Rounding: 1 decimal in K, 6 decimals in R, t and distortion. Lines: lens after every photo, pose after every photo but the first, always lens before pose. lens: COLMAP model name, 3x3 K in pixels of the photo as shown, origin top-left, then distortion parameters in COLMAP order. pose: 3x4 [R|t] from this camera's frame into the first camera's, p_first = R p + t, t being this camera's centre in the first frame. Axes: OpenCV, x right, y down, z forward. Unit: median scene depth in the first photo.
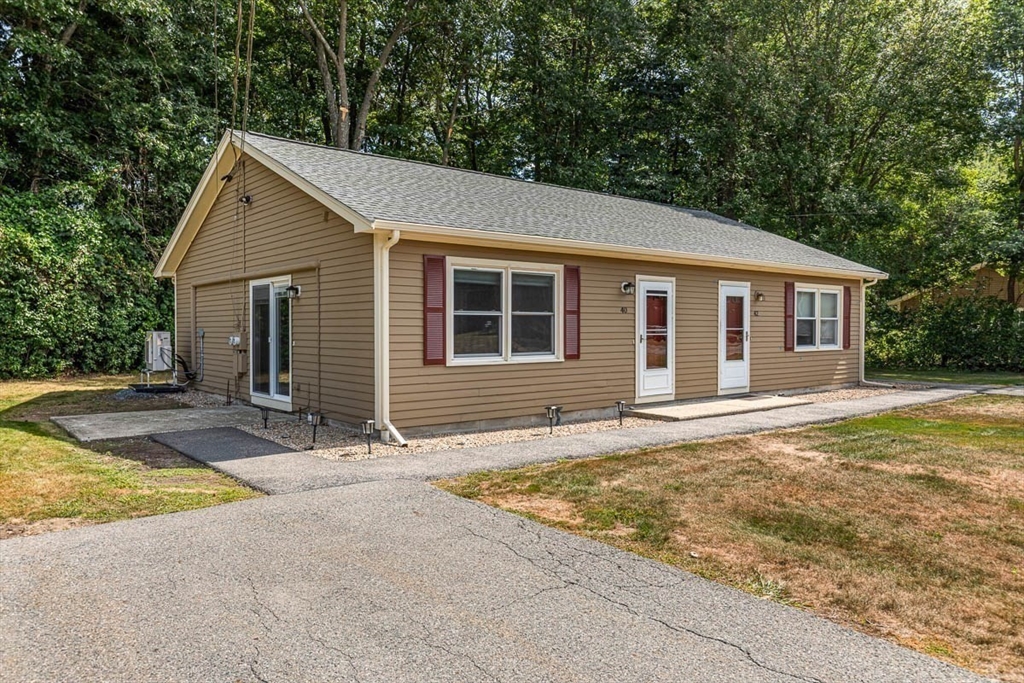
lens RADIAL K [[728.3, 0, 511.3], [0, 728.3, 340.4], [0, 0, 1]] dist [-0.002047, -0.000918]
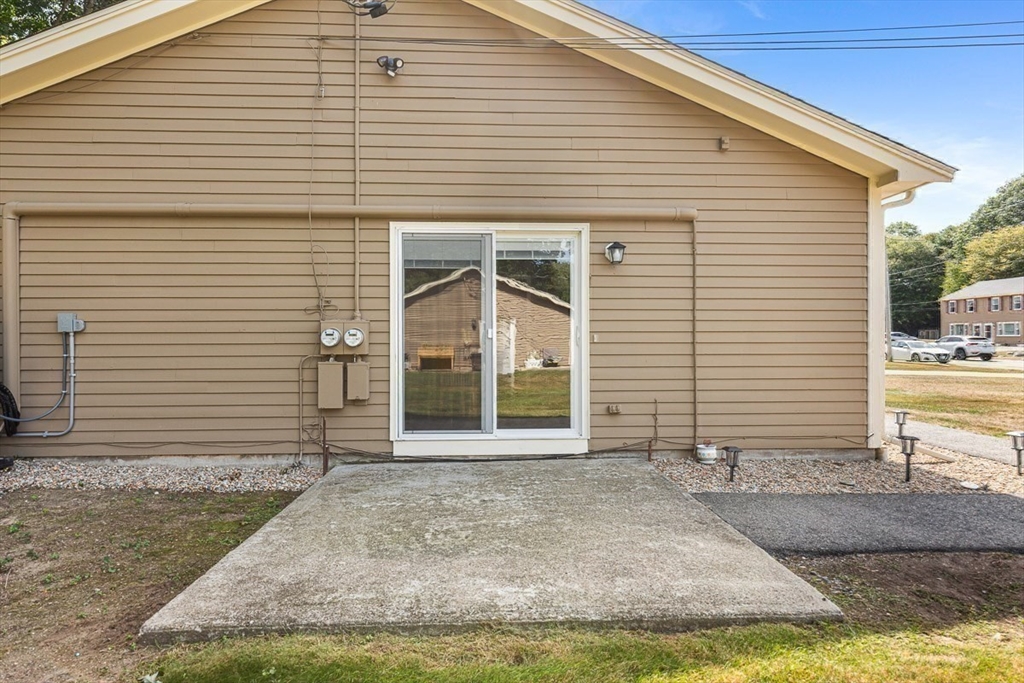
lens RADIAL K [[567.4, 0, 511.0], [0, 567.4, 339.0], [0, 0, 1]] dist [0.000223, 0.000390]
pose [[0.593262, -0.001426, 0.805008, -0.645512], [0.015945, 0.999823, -0.009980, 0.007561], [-0.804851, 0.018757, 0.593180, 0.700759]]
